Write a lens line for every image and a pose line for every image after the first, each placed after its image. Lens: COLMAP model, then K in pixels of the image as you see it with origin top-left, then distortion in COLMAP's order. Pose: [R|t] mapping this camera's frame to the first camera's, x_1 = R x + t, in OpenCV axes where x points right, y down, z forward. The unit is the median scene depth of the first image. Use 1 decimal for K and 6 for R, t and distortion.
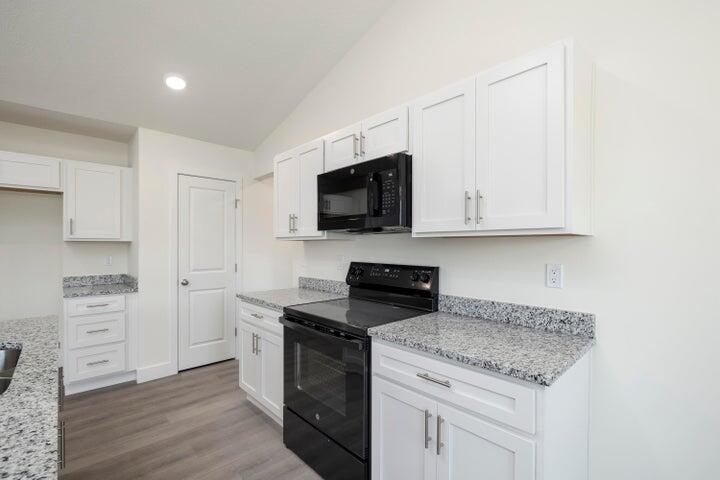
lens RADIAL K [[323.4, 0, 357.4], [0, 323.4, 246.1], [0, 0, 1]] dist [-0.002587, -0.000102]
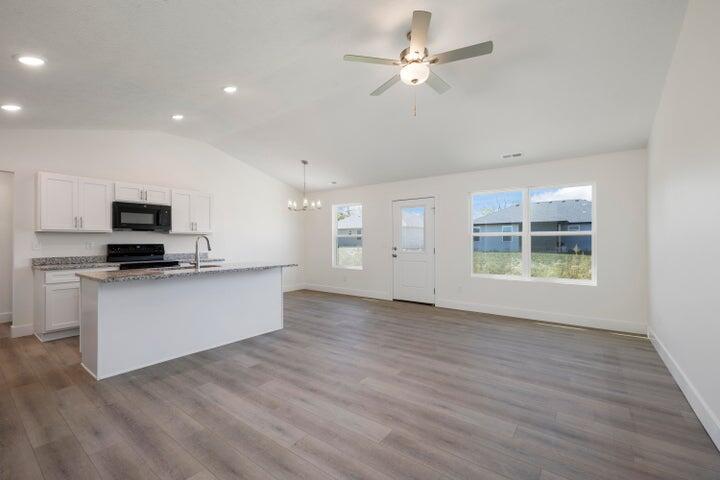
lens RADIAL K [[316.5, 0, 357.4], [0, 316.5, 236.6], [0, 0, 1]] dist [-0.000599, -0.000122]
pose [[-0.178749, 0.013498, 0.983802, -2.336988], [0.006214, 0.999901, -0.012590, 0.036591], [-0.983875, 0.003863, -0.178815, -0.138535]]
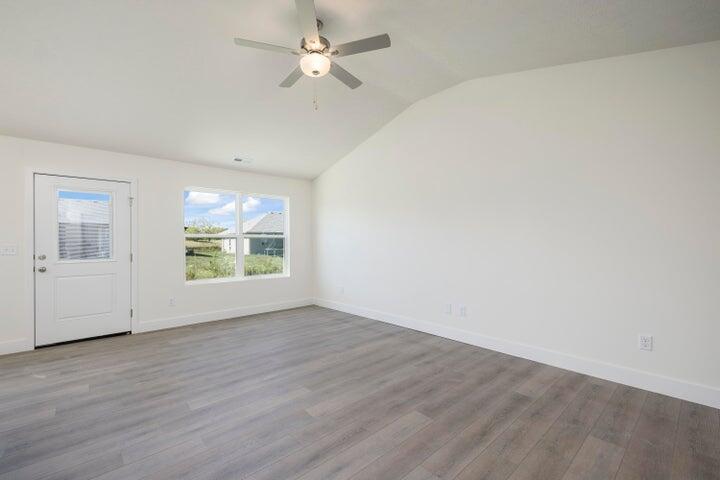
lens RADIAL K [[309.2, 0, 360.0], [0, 309.2, 240.0], [0, 0, 1]] dist [-0.000199, -0.000197]
pose [[-0.999951, 0.007664, 0.006243, -1.302234], [0.007636, 0.999961, -0.004435, 0.039257], [-0.006277, -0.004387, -0.999971, 0.582688]]
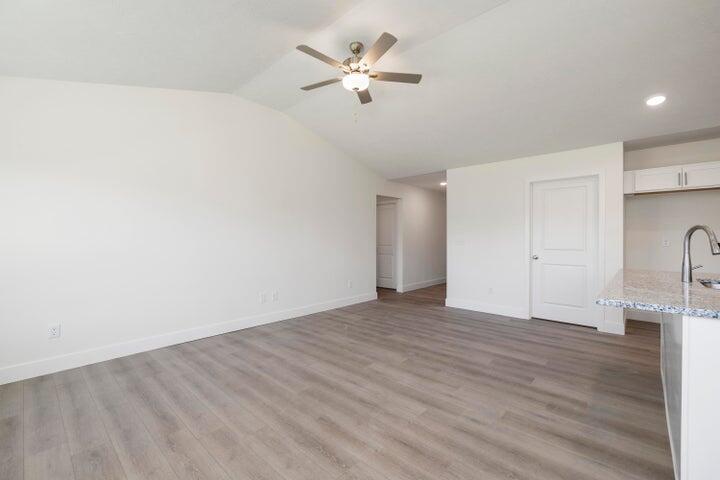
lens RADIAL K [[309.2, 0, 360.0], [0, 309.2, 240.0], [0, 0, 1]] dist [-0.000199, -0.000197]
pose [[0.093285, 0.004511, -0.995629, 0.174905], [-0.000809, 0.999990, 0.004455, 0.044200], [0.995639, 0.000390, 0.093288, -0.693988]]
